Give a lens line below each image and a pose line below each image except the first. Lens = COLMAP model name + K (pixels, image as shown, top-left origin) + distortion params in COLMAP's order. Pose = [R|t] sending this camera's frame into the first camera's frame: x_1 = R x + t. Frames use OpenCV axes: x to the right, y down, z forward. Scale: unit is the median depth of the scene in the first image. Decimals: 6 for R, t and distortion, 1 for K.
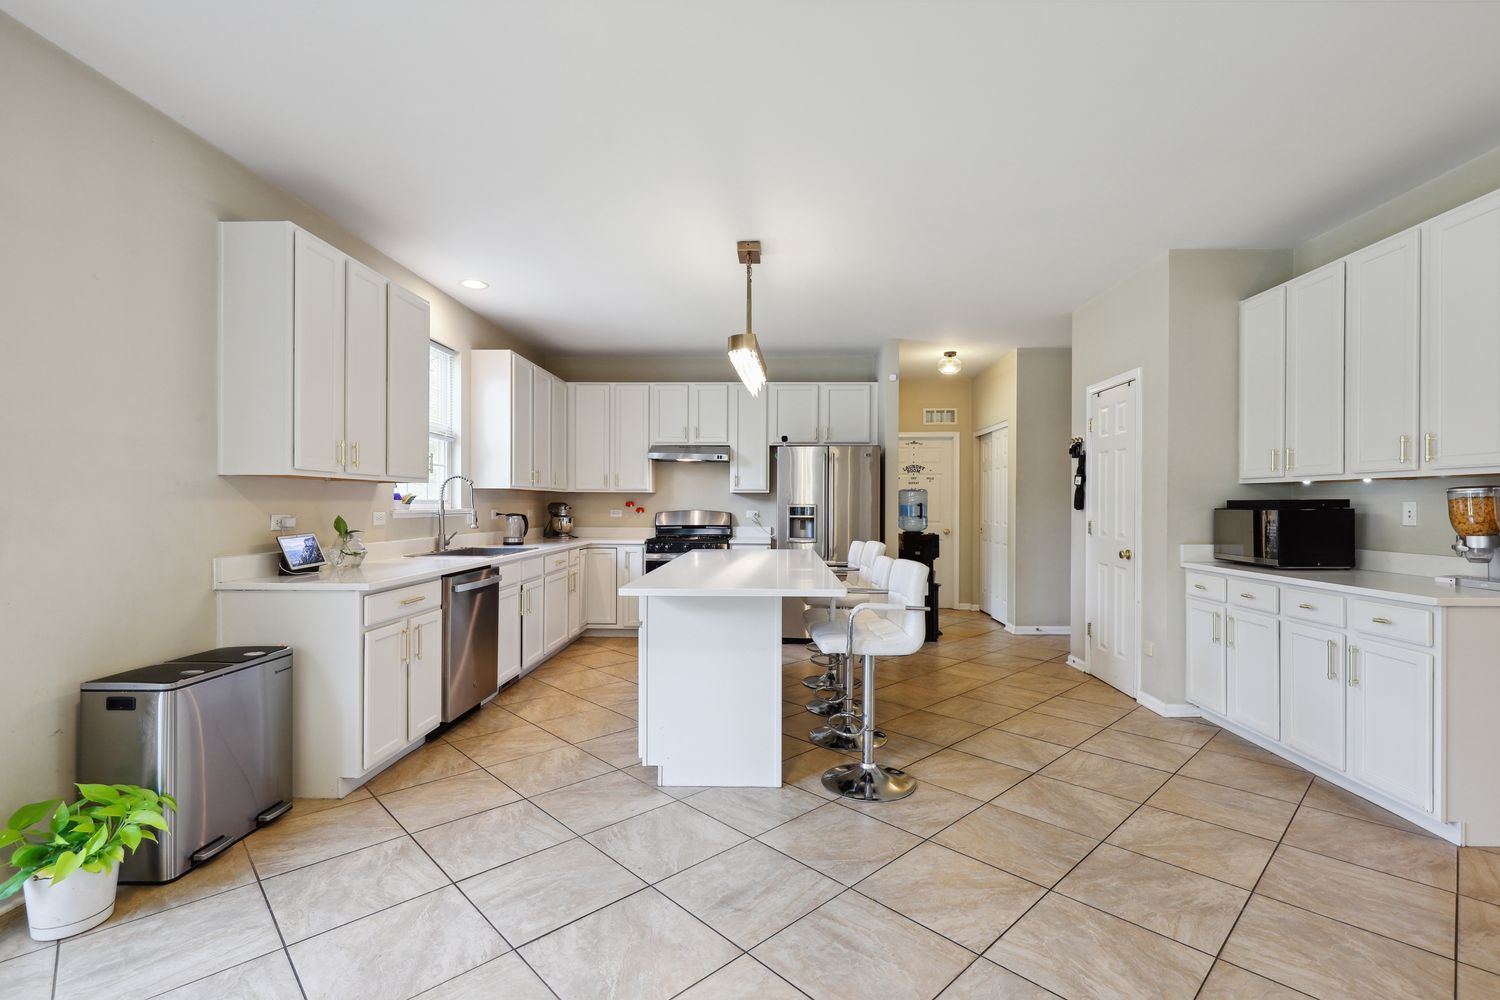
lens RADIAL K [[684.4, 0, 750.9], [0, 684.4, 503.6], [0, 0, 1]] dist [0.005464, 0.000306]
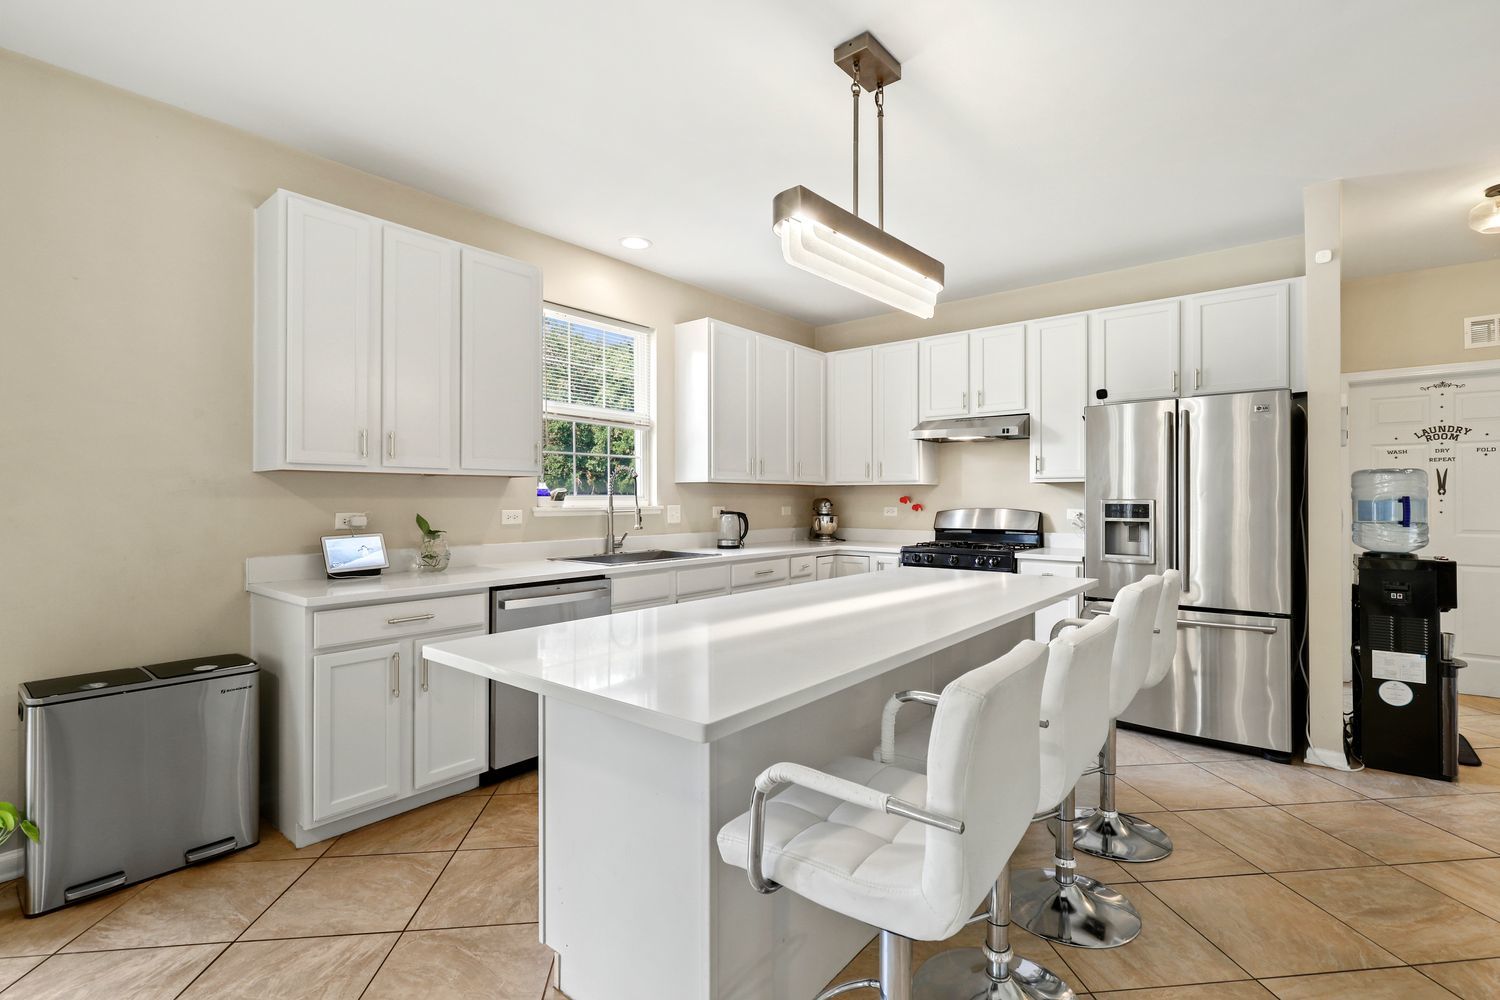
lens RADIAL K [[684.4, 0, 751.9], [0, 684.4, 496.6], [0, 0, 1]] dist [0.005464, 0.000306]
pose [[0.797253, -0.005390, -0.603622, 0.168950], [0.003430, 0.999984, -0.004400, -0.000026], [0.603636, 0.001437, 0.797259, 0.305012]]
